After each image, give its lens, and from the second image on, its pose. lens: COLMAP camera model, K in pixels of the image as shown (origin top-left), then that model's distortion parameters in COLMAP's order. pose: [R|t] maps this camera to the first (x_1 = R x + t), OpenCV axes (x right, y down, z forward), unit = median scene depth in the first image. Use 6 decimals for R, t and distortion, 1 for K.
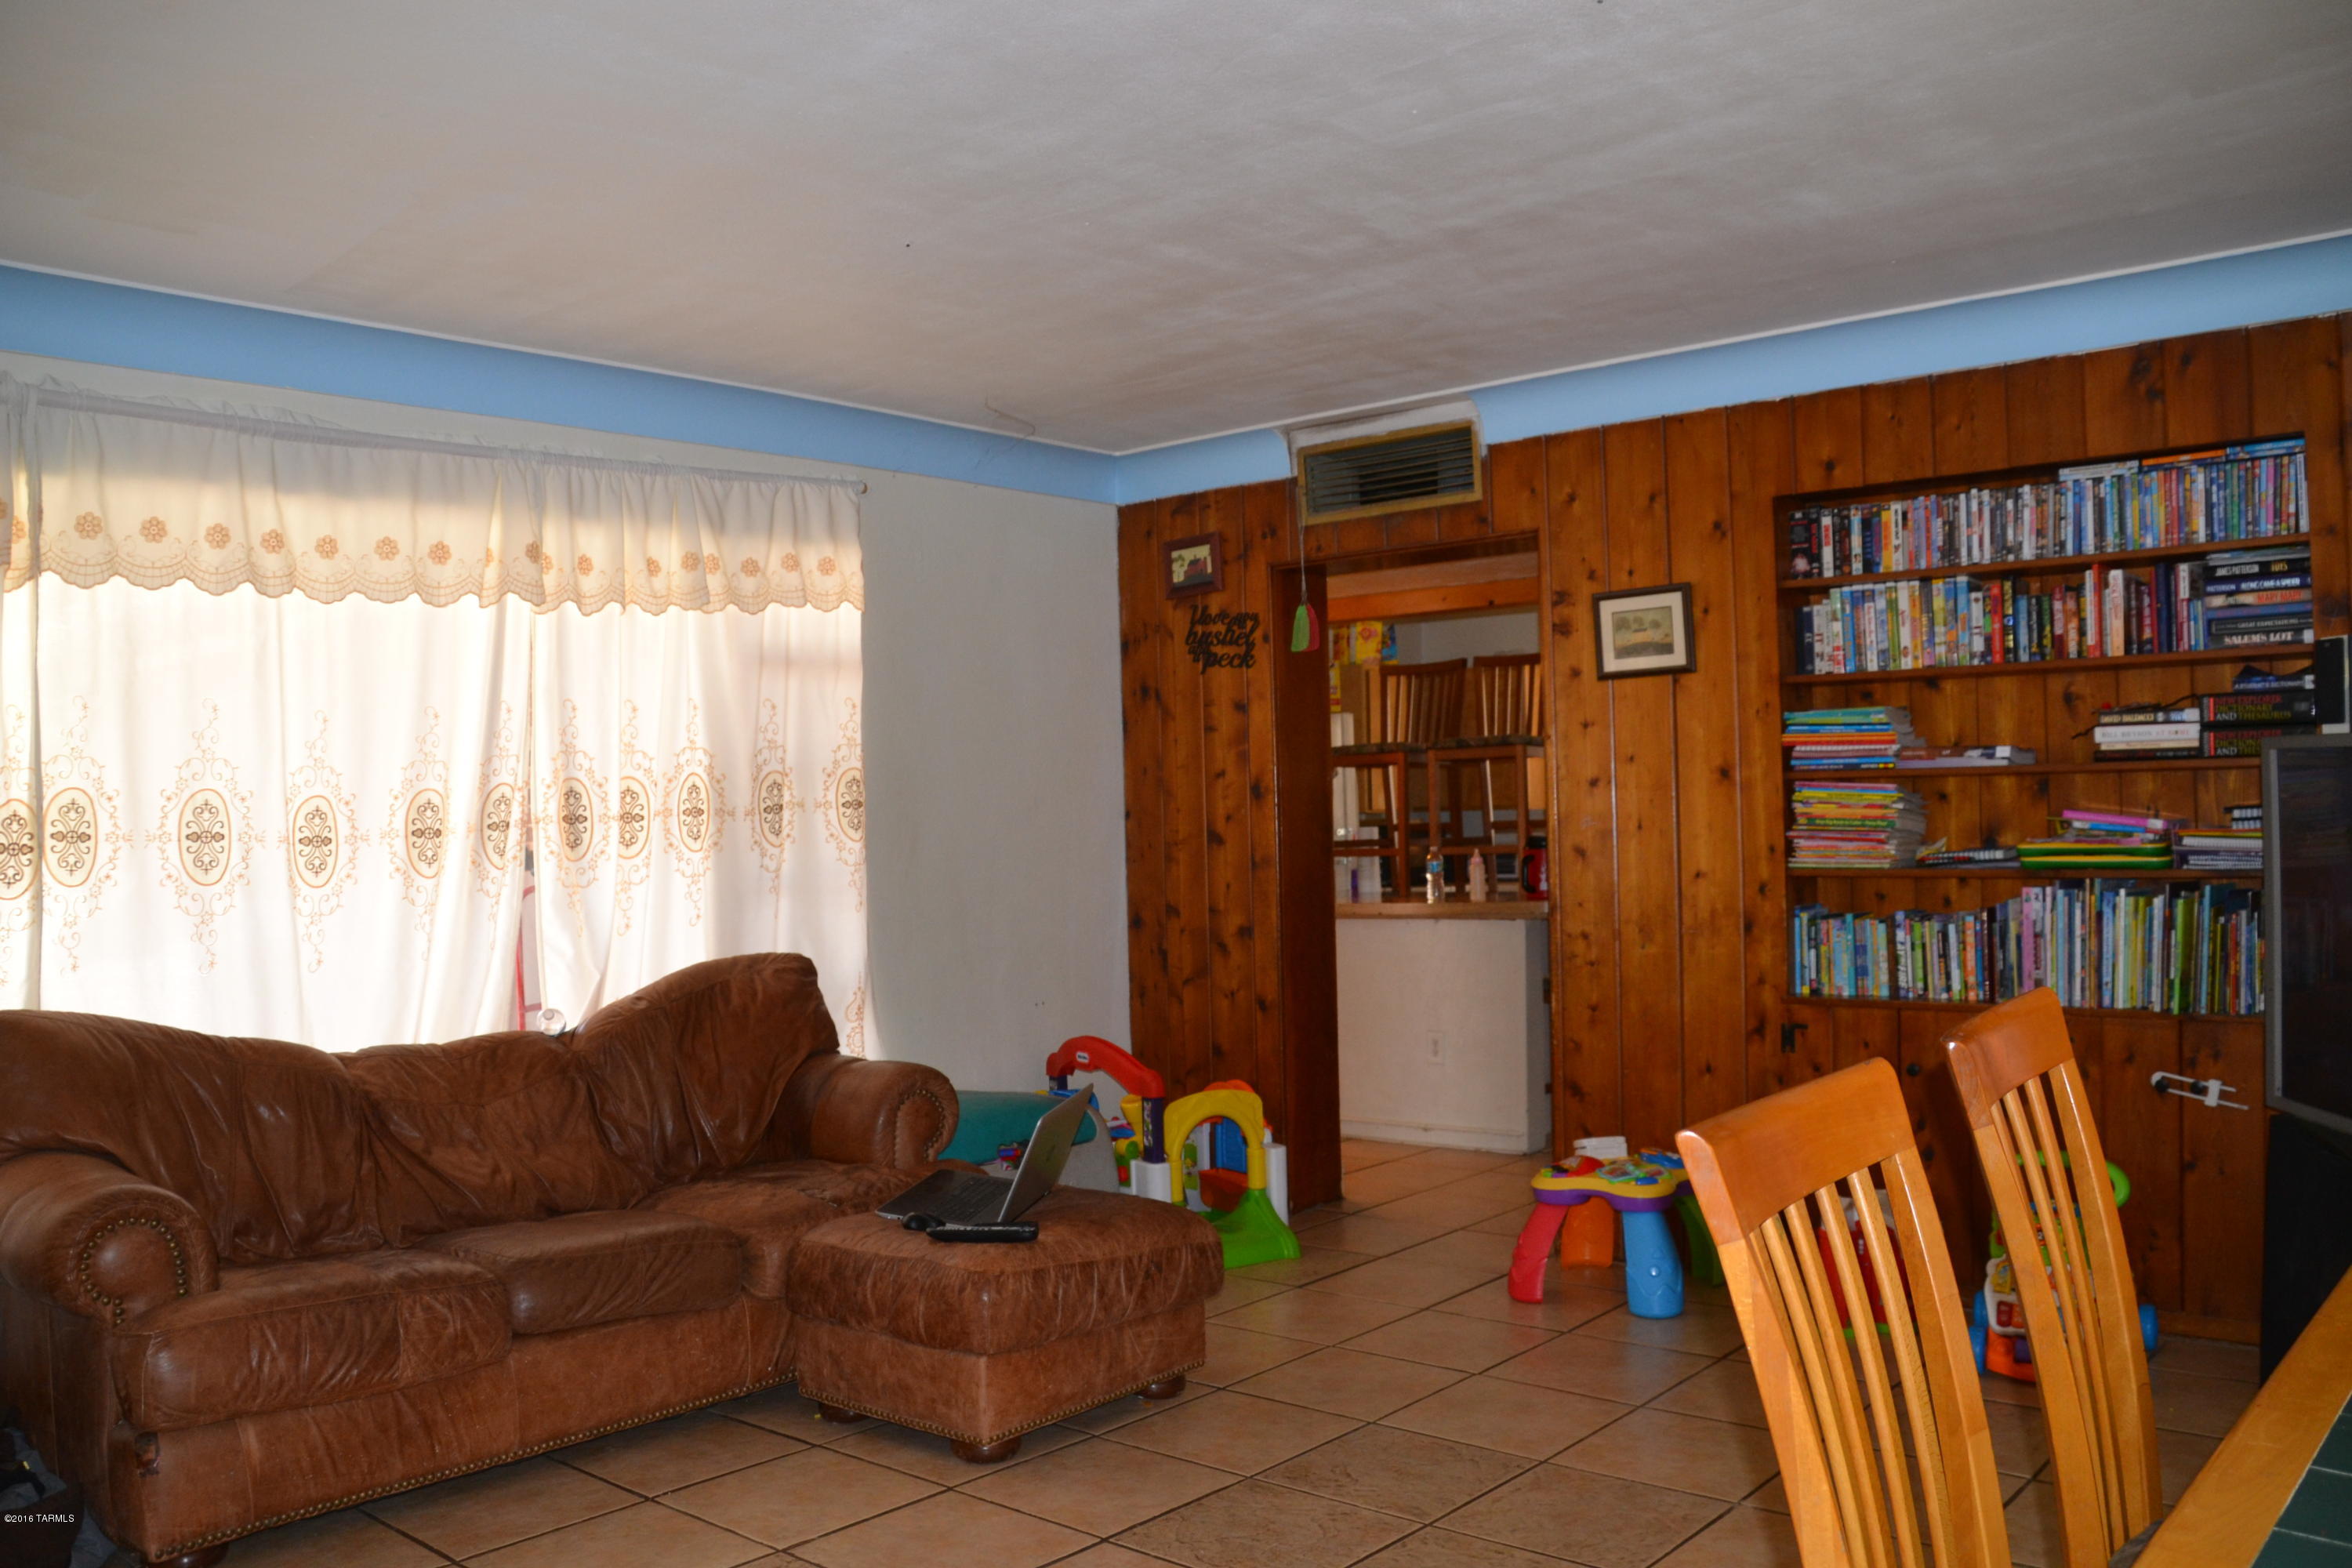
lens RADIAL K [[1892.0, 0, 1171.4], [0, 1892.0, 795.4], [0, 0, 1]] dist [-0.166015, 0.120572]
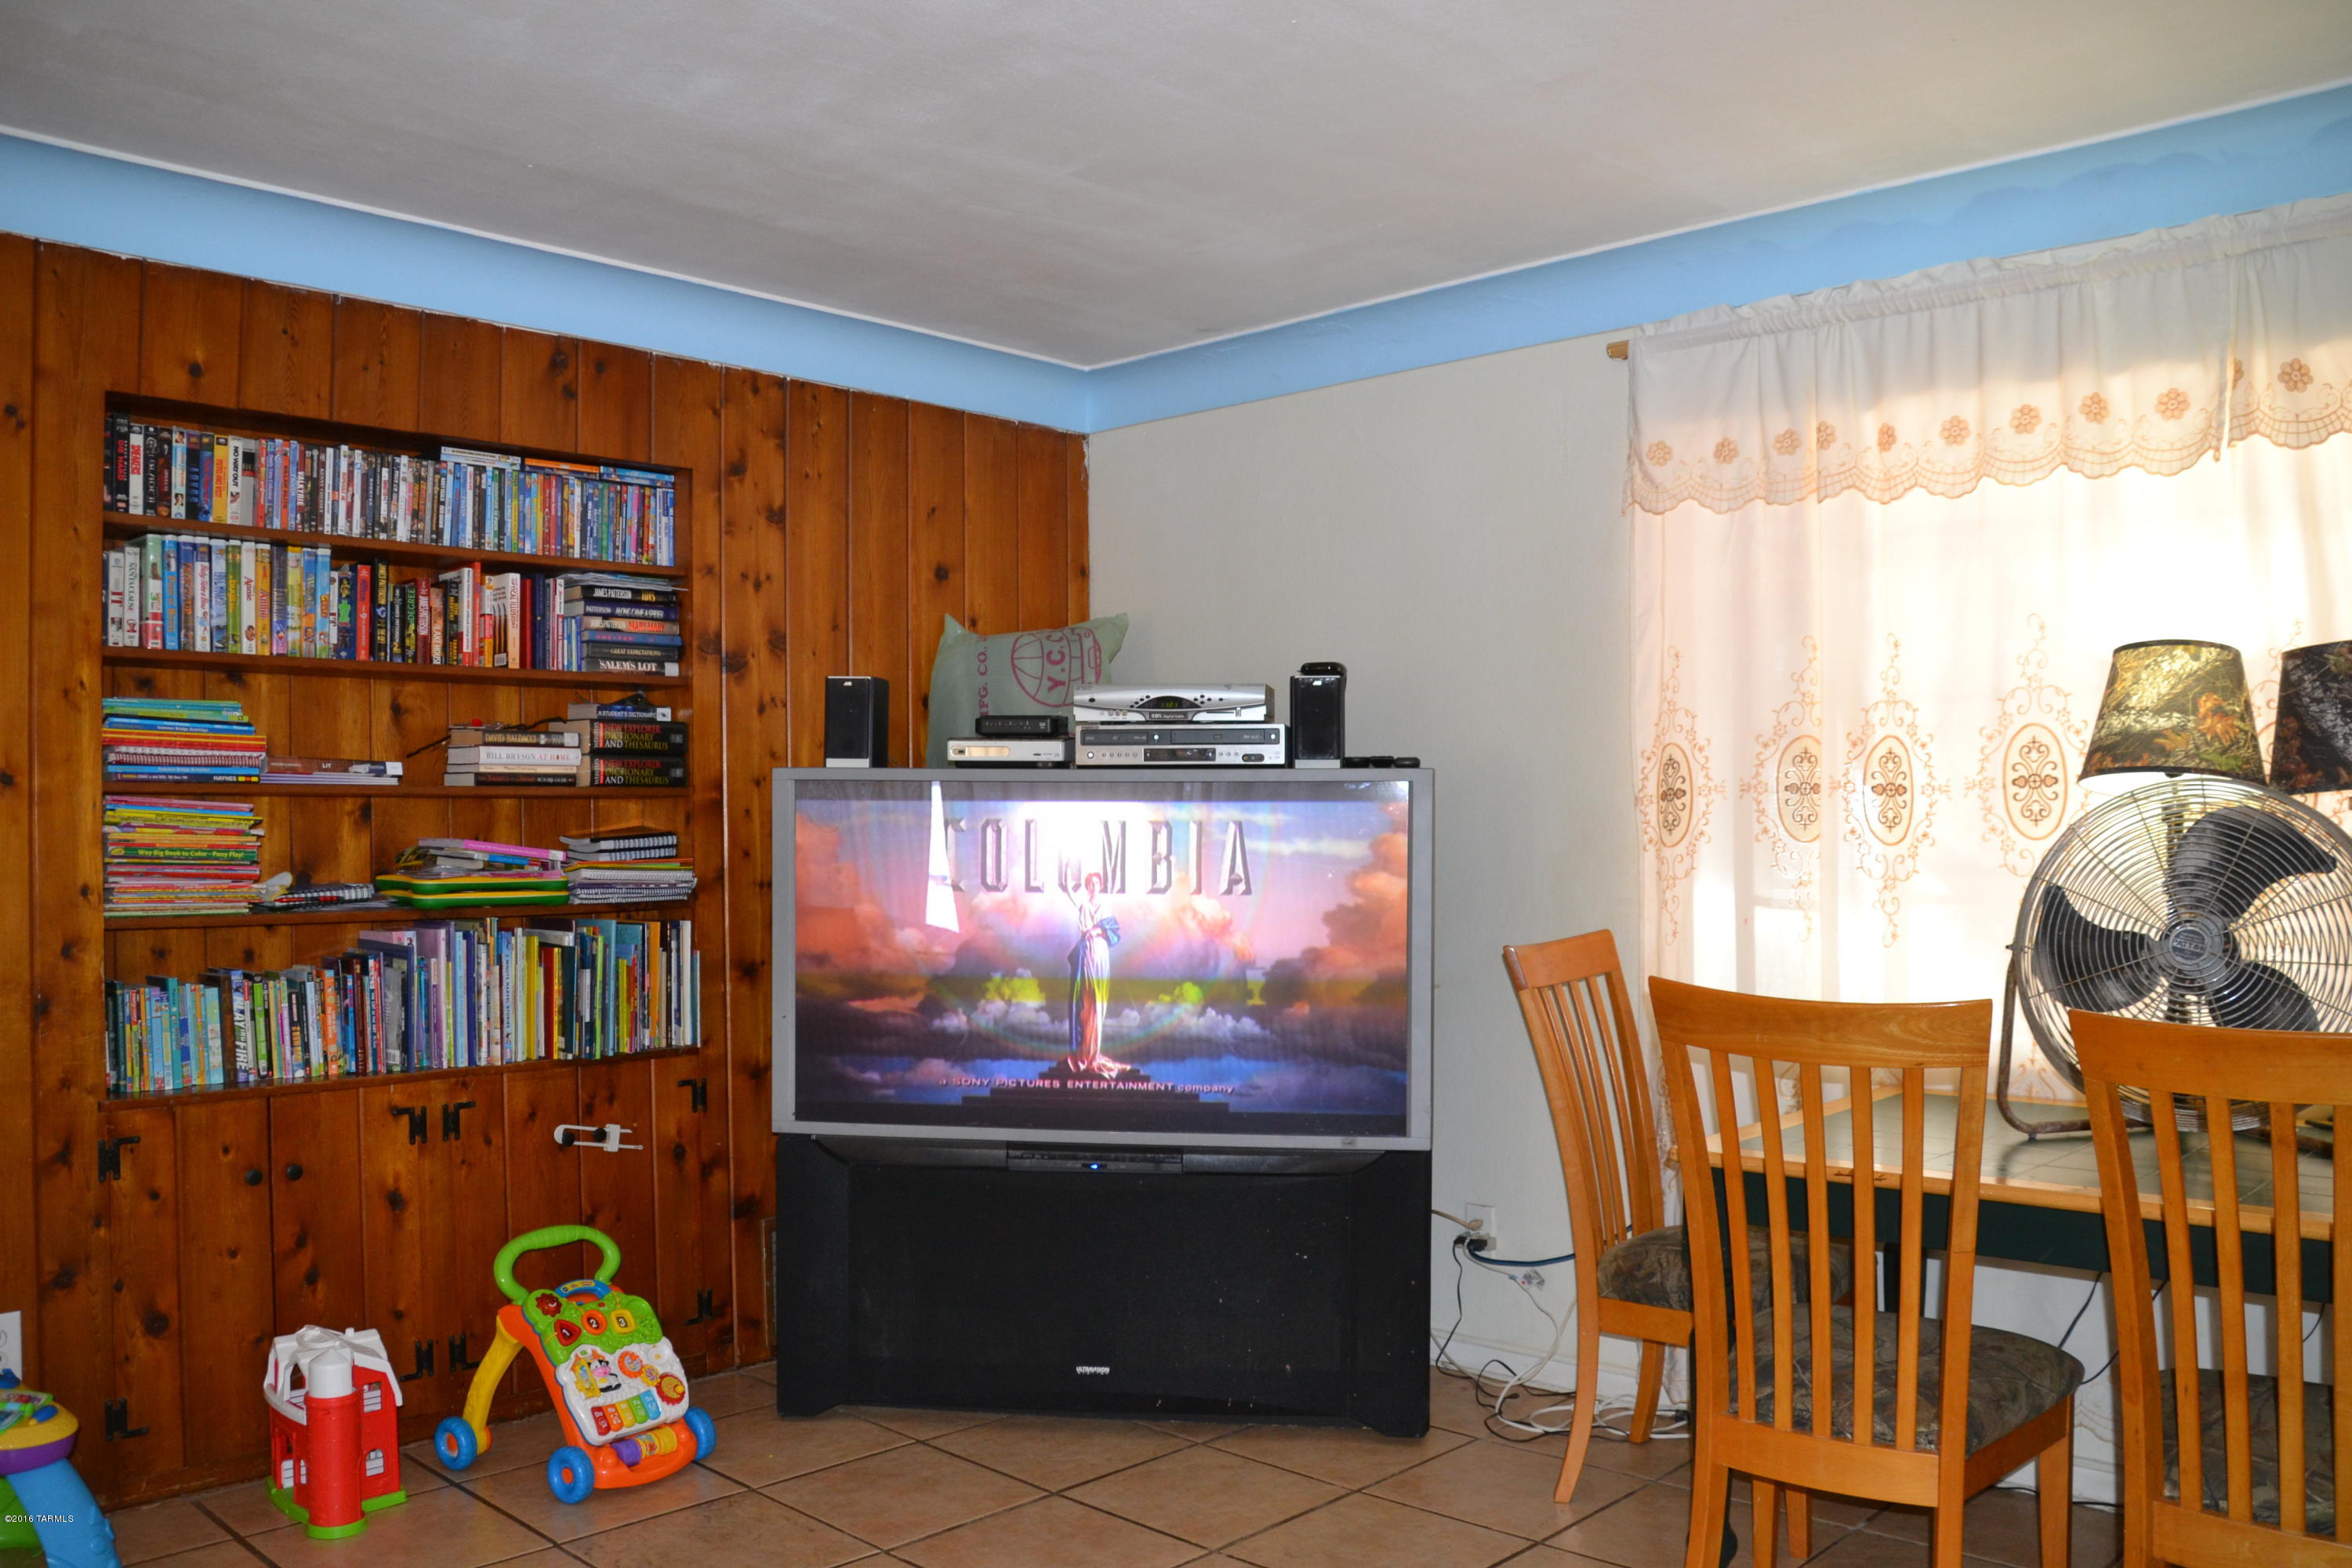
lens RADIAL K [[1892.0, 0, 1173.8], [0, 1892.0, 783.6], [0, 0, 1]] dist [-0.166015, 0.120572]
pose [[0.044383, 0.042063, 0.998129, -0.354363], [-0.003833, 0.999113, -0.041934, 0.016277], [-0.999007, -0.001965, 0.044505, 0.596430]]
